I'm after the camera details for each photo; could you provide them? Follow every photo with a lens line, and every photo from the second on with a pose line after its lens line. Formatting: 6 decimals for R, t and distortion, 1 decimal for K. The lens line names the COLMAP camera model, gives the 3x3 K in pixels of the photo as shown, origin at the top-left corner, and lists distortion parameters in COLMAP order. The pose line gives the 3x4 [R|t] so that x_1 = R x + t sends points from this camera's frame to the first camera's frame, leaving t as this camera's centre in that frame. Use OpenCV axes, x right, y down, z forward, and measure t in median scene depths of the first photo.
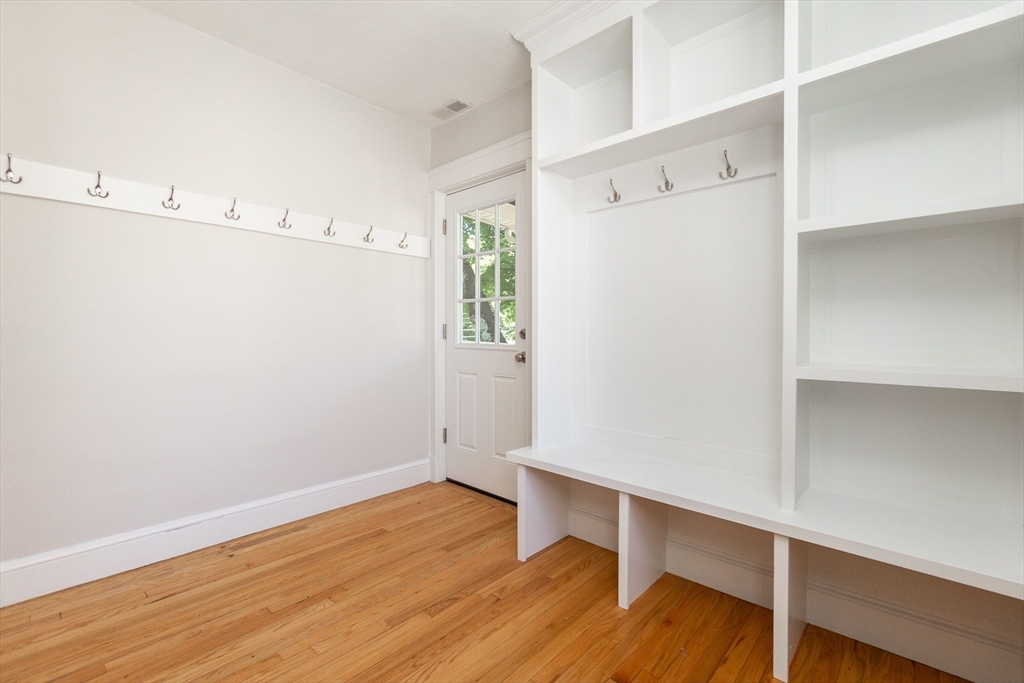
lens RADIAL K [[464.3, 0, 513.6], [0, 464.3, 340.2], [0, 0, 1]] dist [0.001787, 0.000007]
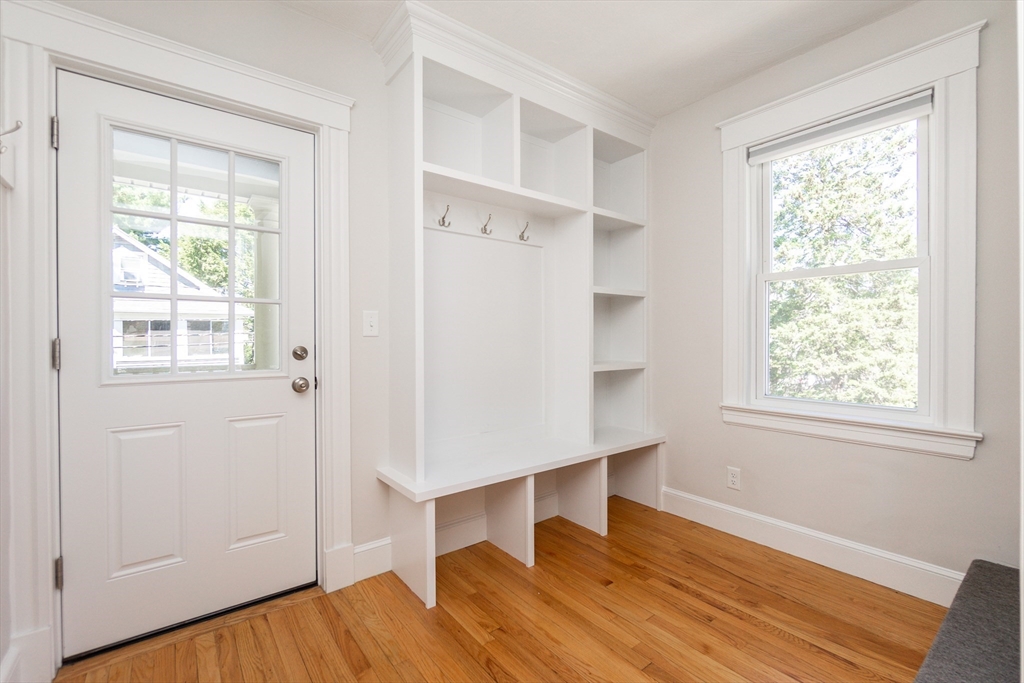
lens RADIAL K [[464.3, 0, 513.6], [0, 464.3, 340.2], [0, 0, 1]] dist [0.001787, 0.000007]
pose [[0.139024, -0.014533, 0.990182, -0.901812], [0.021001, 0.999711, 0.011724, -0.050163], [-0.990066, 0.019165, 0.139289, 0.760616]]
